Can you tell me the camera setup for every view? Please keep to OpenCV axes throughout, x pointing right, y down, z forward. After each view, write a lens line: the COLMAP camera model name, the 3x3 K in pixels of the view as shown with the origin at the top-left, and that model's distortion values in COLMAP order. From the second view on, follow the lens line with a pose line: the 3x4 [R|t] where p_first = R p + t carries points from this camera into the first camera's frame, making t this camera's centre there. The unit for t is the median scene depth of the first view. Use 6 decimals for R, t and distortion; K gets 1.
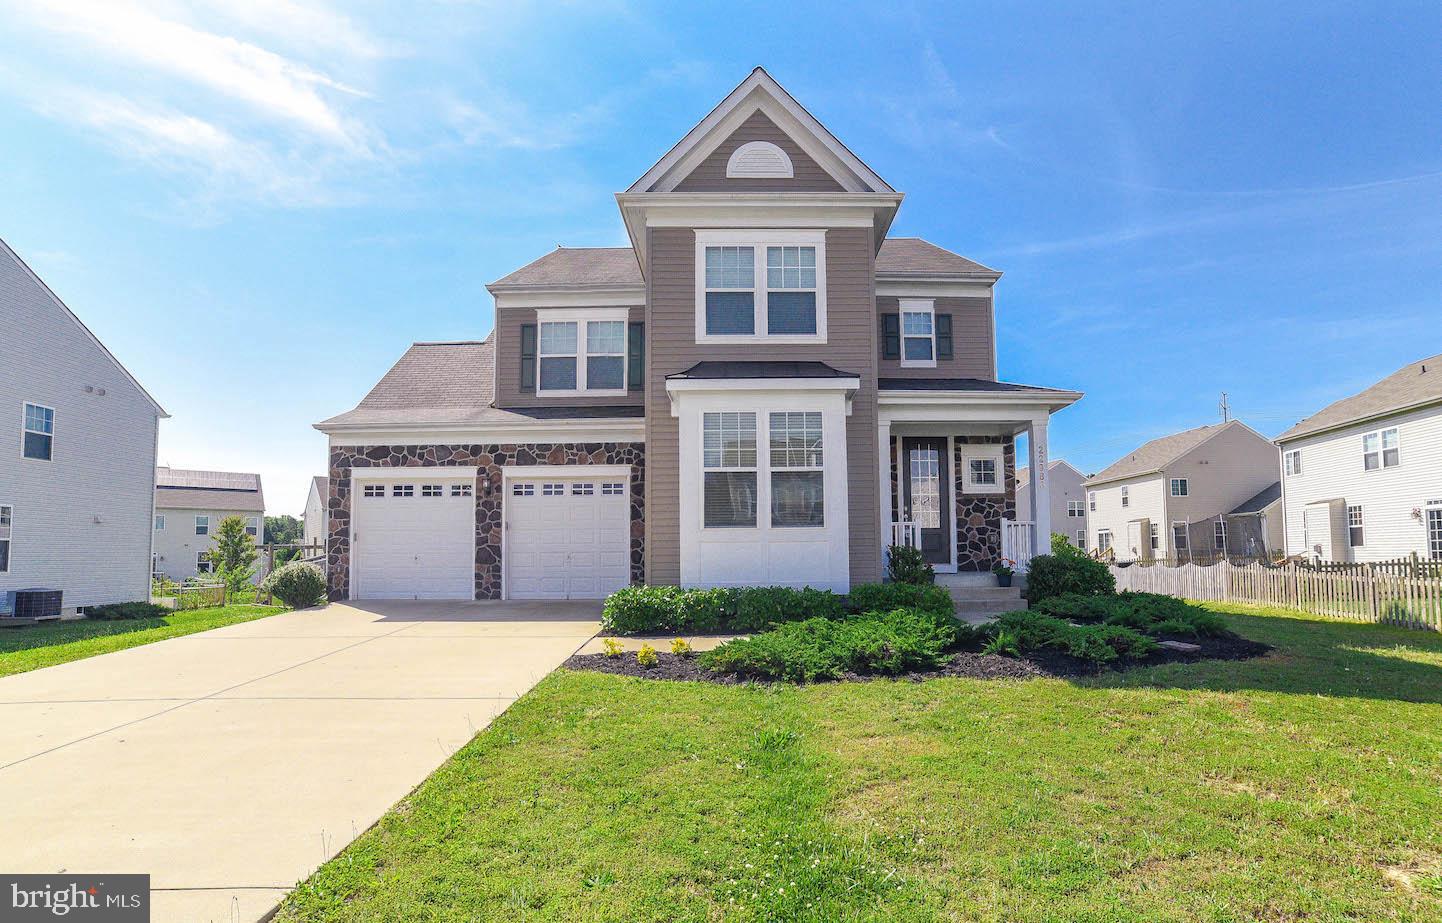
lens RADIAL K [[714.5, 0, 720.8], [0, 714.5, 521.9], [0, 0, 1]] dist [-0.045518, 0.018104]
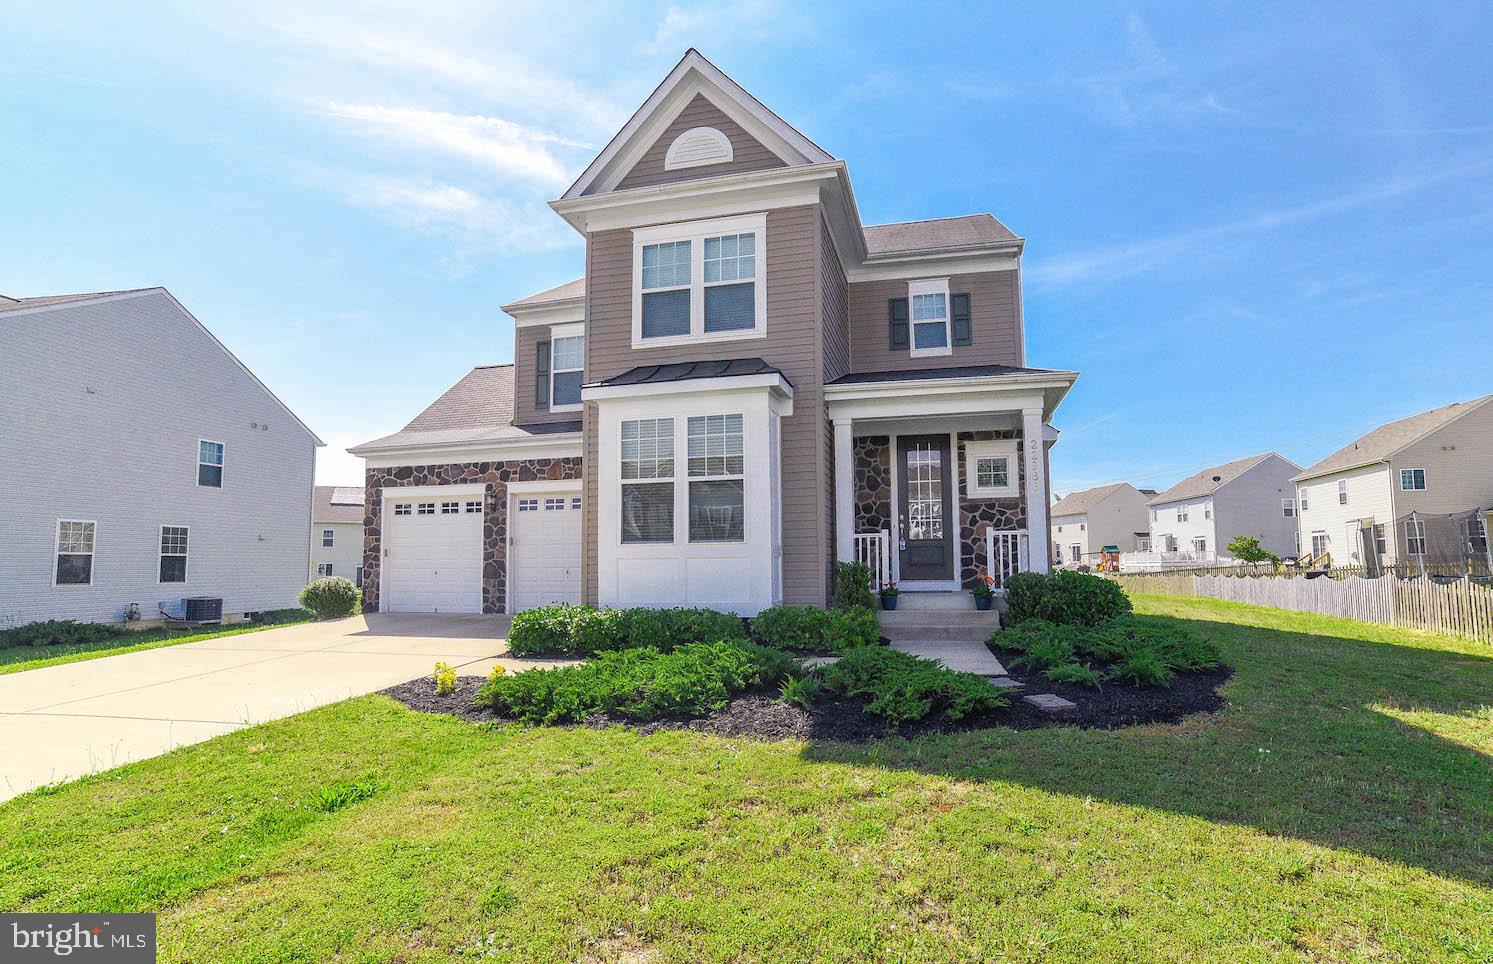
lens RADIAL K [[708.1, 0, 750.0], [0, 708.1, 516.9], [0, 0, 1]] dist [-0.031172, 0.000380]
pose [[0.971848, -0.018523, -0.234880, 0.284282], [0.014632, 0.999725, -0.018299, -0.005876], [0.235154, 0.014347, 0.971852, 0.107517]]
